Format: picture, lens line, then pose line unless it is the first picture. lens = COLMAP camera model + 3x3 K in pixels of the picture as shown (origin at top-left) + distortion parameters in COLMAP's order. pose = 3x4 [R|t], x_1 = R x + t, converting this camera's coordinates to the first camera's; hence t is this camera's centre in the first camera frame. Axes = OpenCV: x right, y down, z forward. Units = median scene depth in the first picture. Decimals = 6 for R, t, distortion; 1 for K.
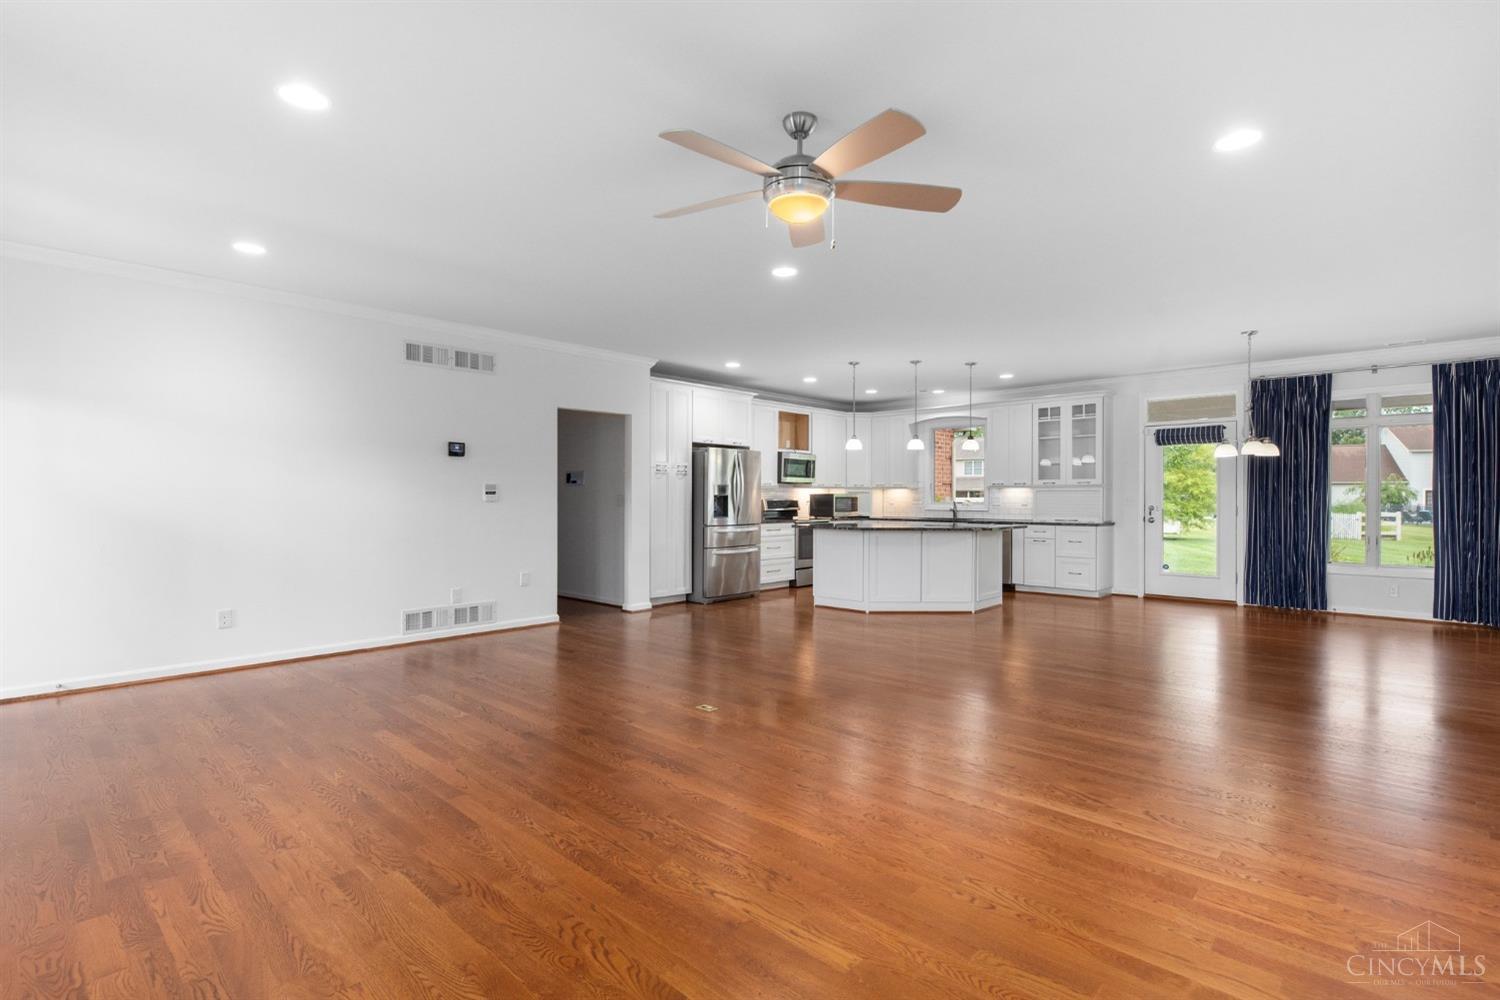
lens RADIAL K [[710.9, 0, 743.9], [0, 710.9, 506.0], [0, 0, 1]] dist [0.005296, -0.001141]
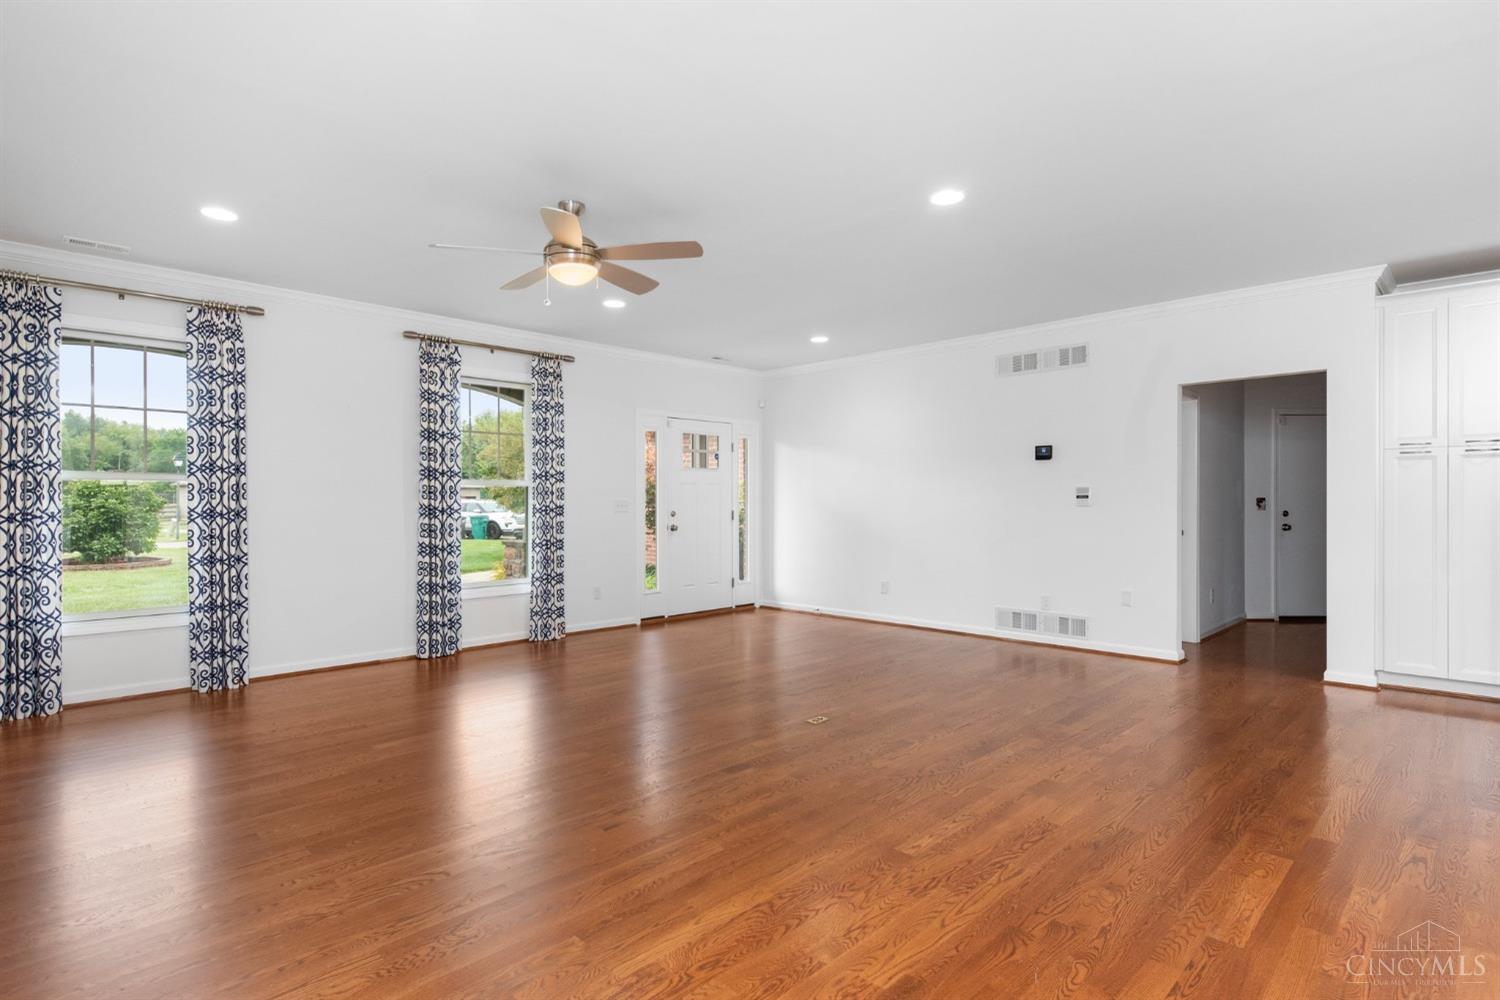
lens RADIAL K [[754.4, 0, 742.8], [0, 754.4, 495.8], [0, 0, 1]] dist [0.006866, -0.001172]
pose [[-0.045587, -0.003339, -0.998955, 0.650369], [0.000150, 0.999994, -0.003349, -0.016803], [0.998960, -0.000302, -0.045586, 0.628640]]
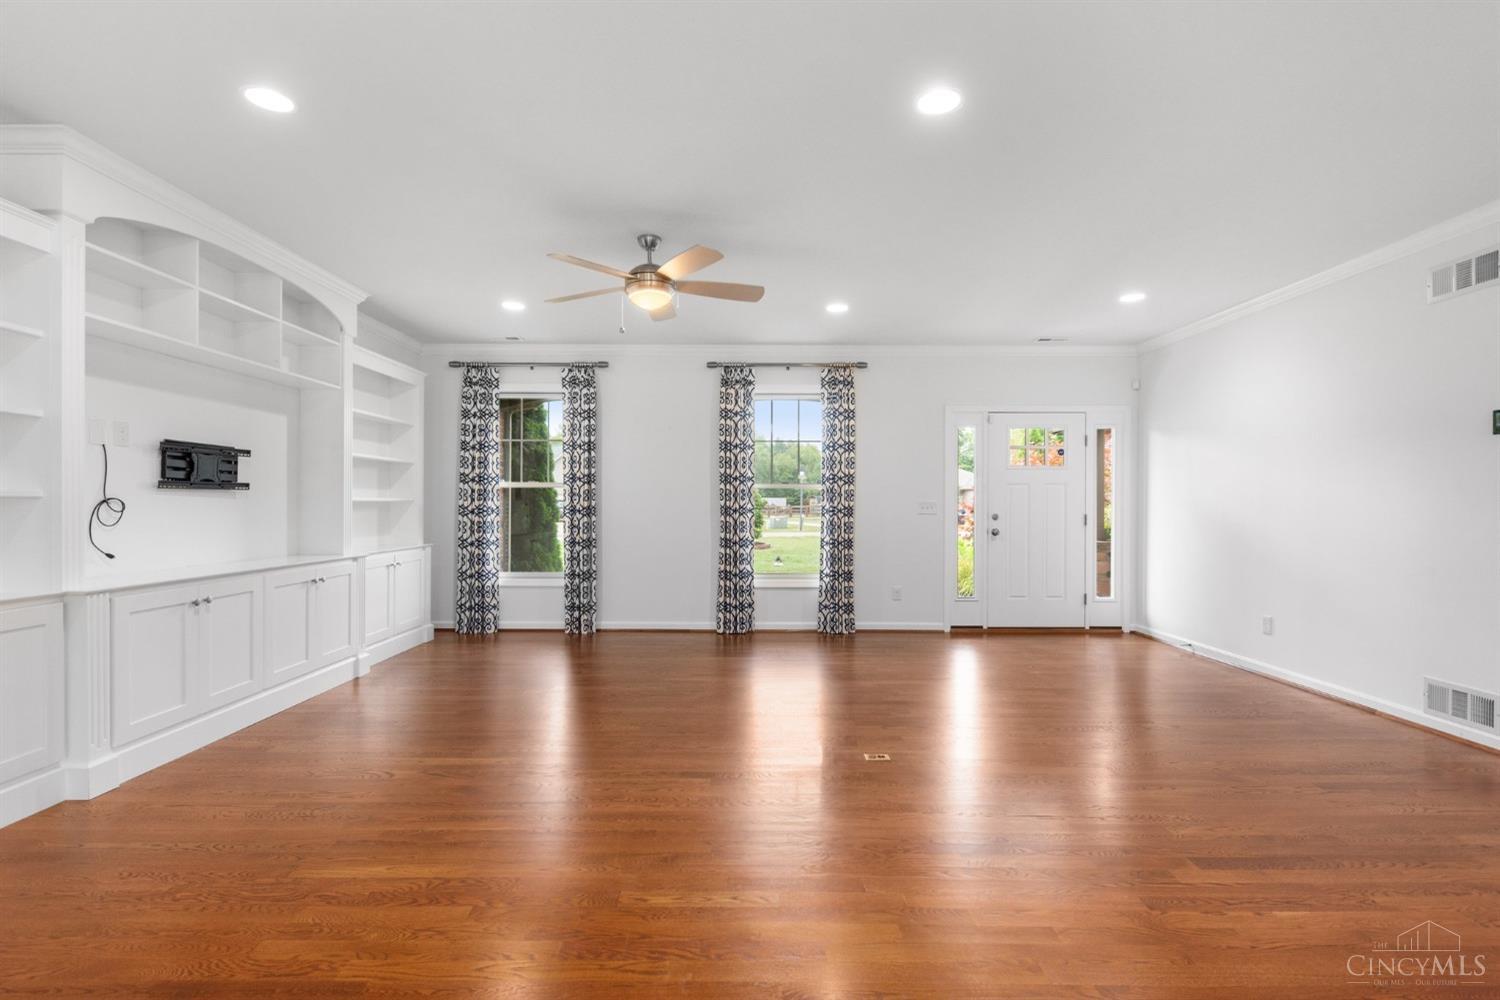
lens RADIAL K [[710.9, 0, 746.9], [0, 710.9, 500.6], [0, 0, 1]] dist [0.005296, -0.001141]
pose [[-0.734446, -0.000089, -0.678668, 0.416826], [-0.001055, 0.999999, 0.001010, -0.016629], [0.678667, 0.001458, -0.734445, 1.001492]]
